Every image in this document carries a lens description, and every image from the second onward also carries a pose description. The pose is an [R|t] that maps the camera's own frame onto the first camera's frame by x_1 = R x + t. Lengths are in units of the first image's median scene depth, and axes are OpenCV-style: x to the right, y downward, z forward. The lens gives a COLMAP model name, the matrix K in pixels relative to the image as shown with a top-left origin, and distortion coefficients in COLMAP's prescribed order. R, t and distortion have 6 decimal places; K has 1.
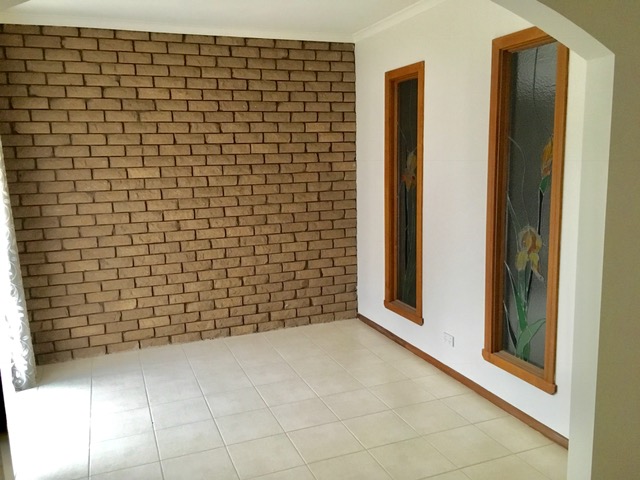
lens RADIAL K [[544.1, 0, 320.0], [0, 544.1, 240.0], [0, 0, 1]] dist [0.072103, -0.102144]
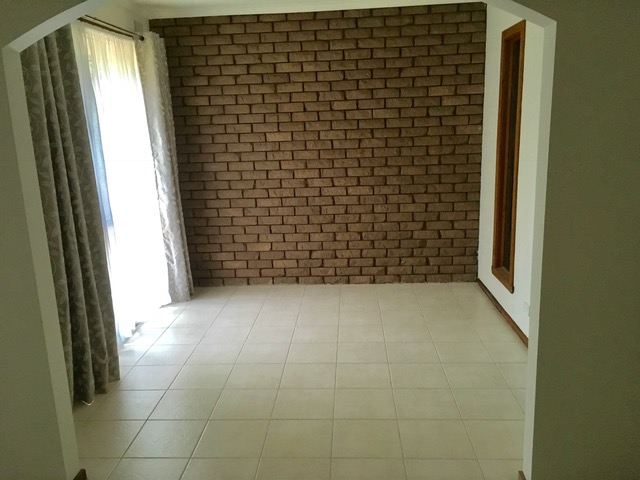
lens RADIAL K [[544.1, 0, 320.0], [0, 544.1, 240.0], [0, 0, 1]] dist [0.072103, -0.102144]
pose [[0.904777, 0.082785, -0.417762, 0.258954], [-0.052132, 0.995077, 0.084281, -0.005096], [0.422682, -0.054477, 0.904639, -0.036185]]
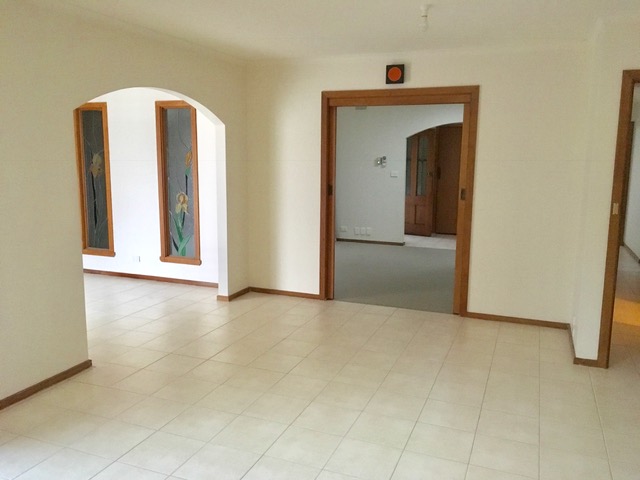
lens RADIAL K [[544.1, 0, 320.0], [0, 544.1, 240.0], [0, 0, 1]] dist [0.072103, -0.102144]
pose [[0.689090, -0.079435, 0.720309, -0.561130], [0.086629, 0.995876, 0.026950, 0.107810], [-0.719479, 0.043829, 0.693130, -0.605005]]
